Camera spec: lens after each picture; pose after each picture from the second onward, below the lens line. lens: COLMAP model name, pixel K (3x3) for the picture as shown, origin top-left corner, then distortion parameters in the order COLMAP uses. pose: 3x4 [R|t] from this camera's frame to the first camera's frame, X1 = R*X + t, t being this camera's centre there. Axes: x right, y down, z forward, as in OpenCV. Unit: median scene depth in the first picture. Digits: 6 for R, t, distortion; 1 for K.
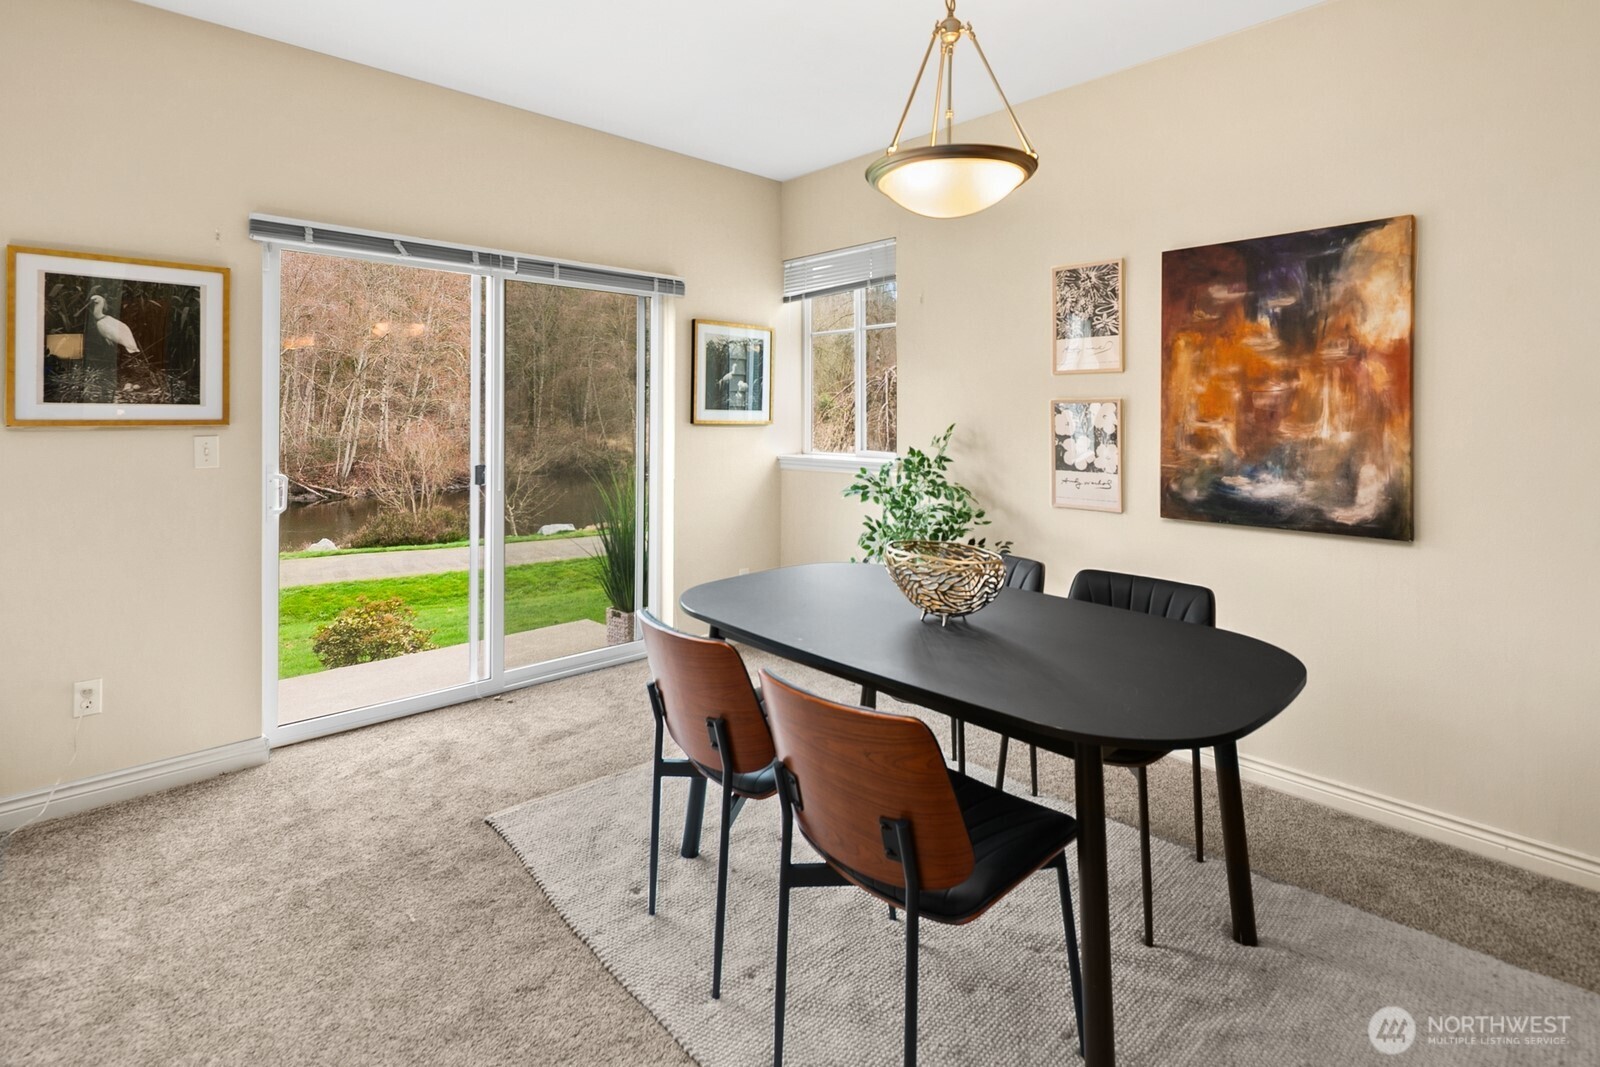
lens RADIAL K [[773.8, 0, 800.7], [0, 773.8, 412.3], [0, 0, 1]] dist [-0.000546, -0.000403]
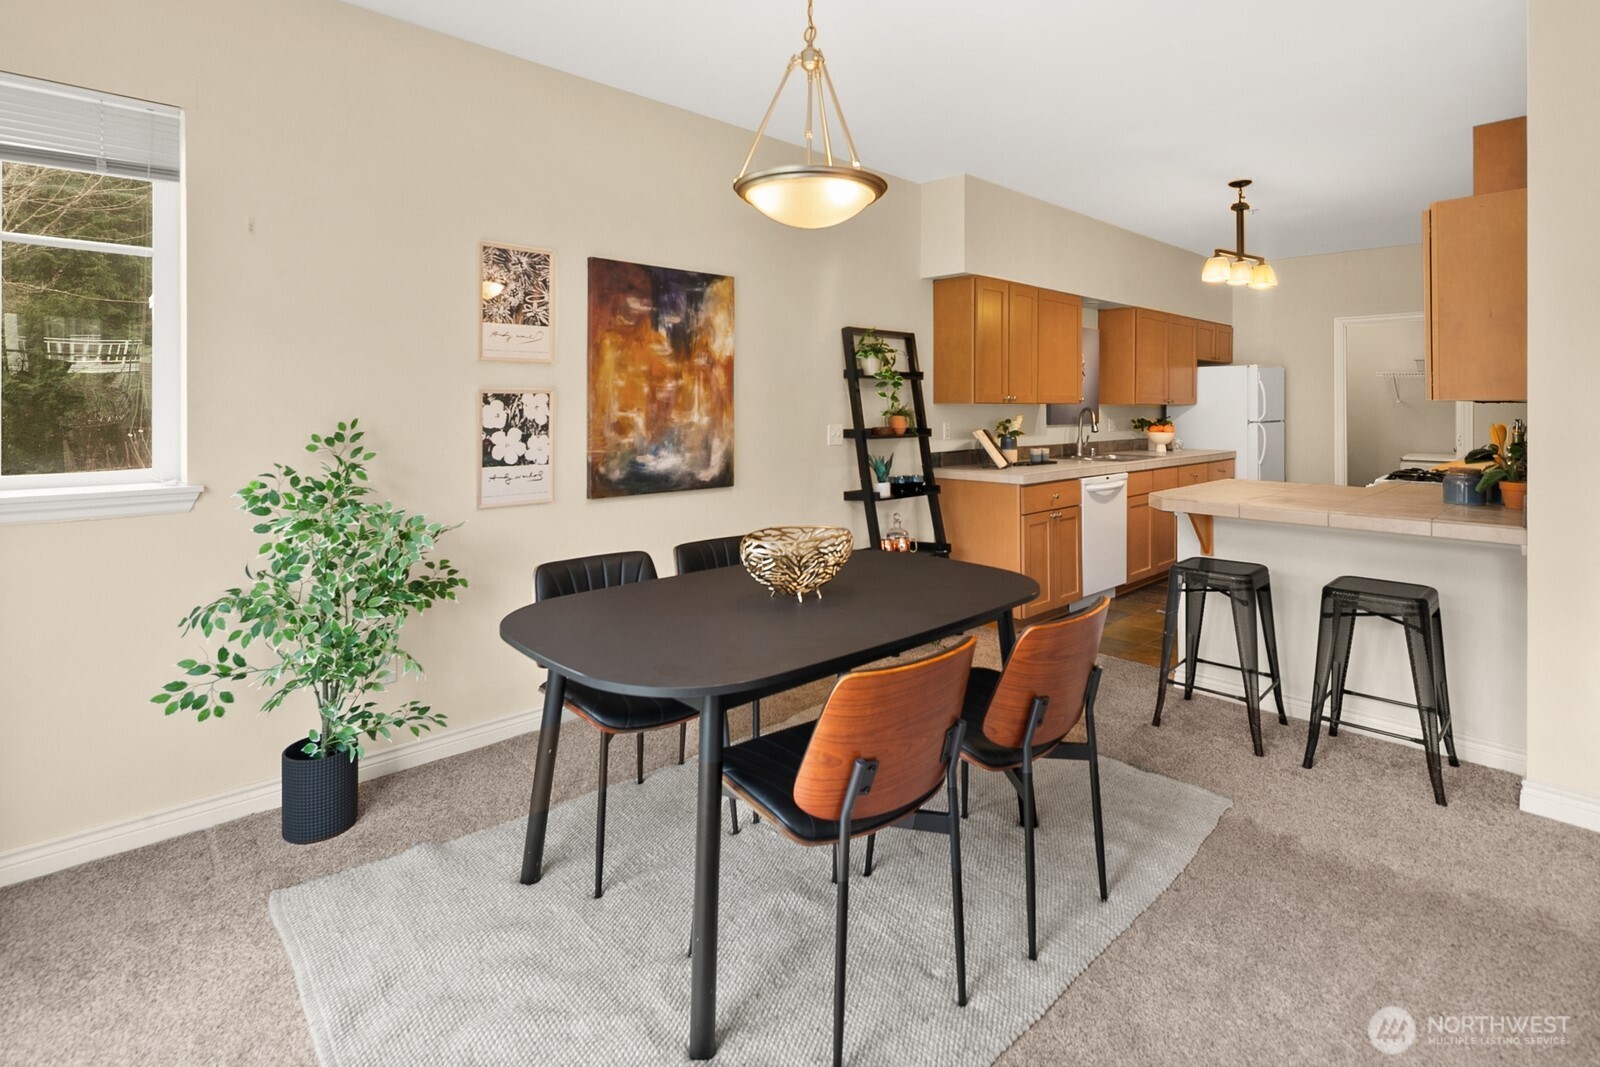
lens RADIAL K [[784.6, 0, 800.4], [0, 784.6, 402.5], [0, 0, 1]] dist [0.003591, 0.000491]
pose [[-0.004913, -0.000953, 0.999987, -0.690194], [-0.003643, 0.999993, 0.000935, -0.003375], [-0.999981, -0.003638, -0.004916, 0.758194]]
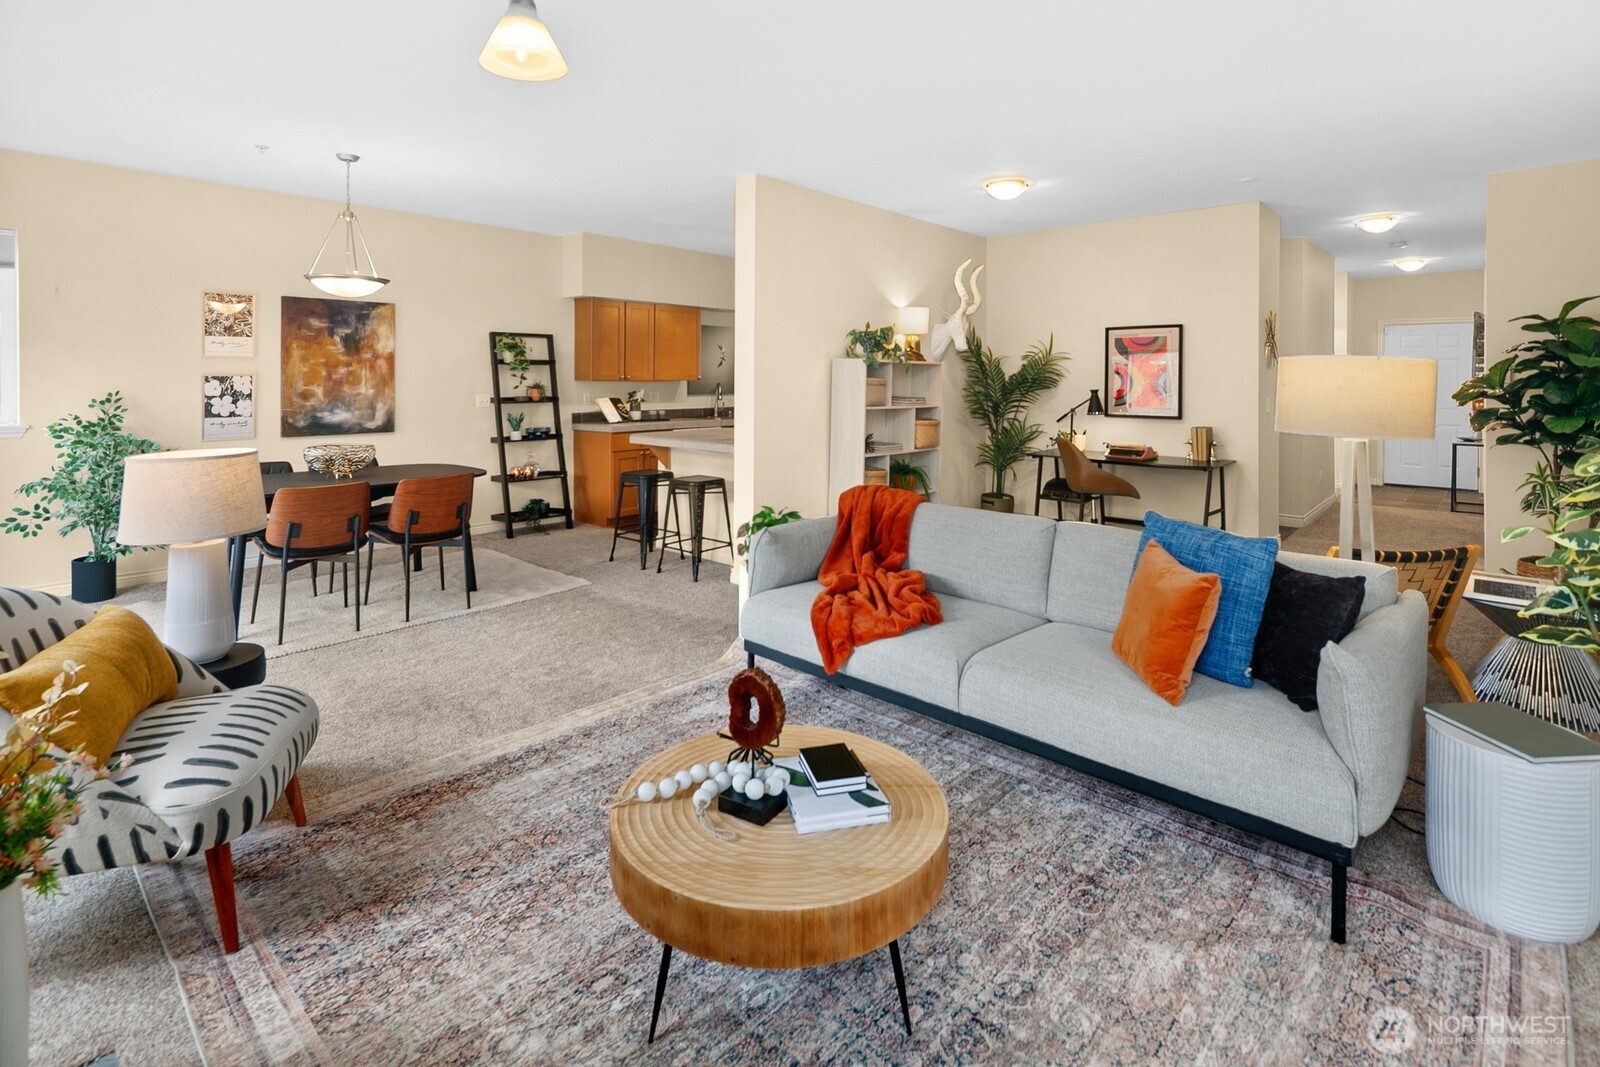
lens RADIAL K [[780.1, 0, 804.9], [0, 780.1, 378.6], [0, 0, 1]] dist [-0.000226, -0.001400]
pose [[-0.100525, -0.008119, 0.994901, -1.643894], [-0.007994, 0.999941, 0.007353, -0.033125], [-0.994902, -0.007214, -0.100584, -0.072826]]
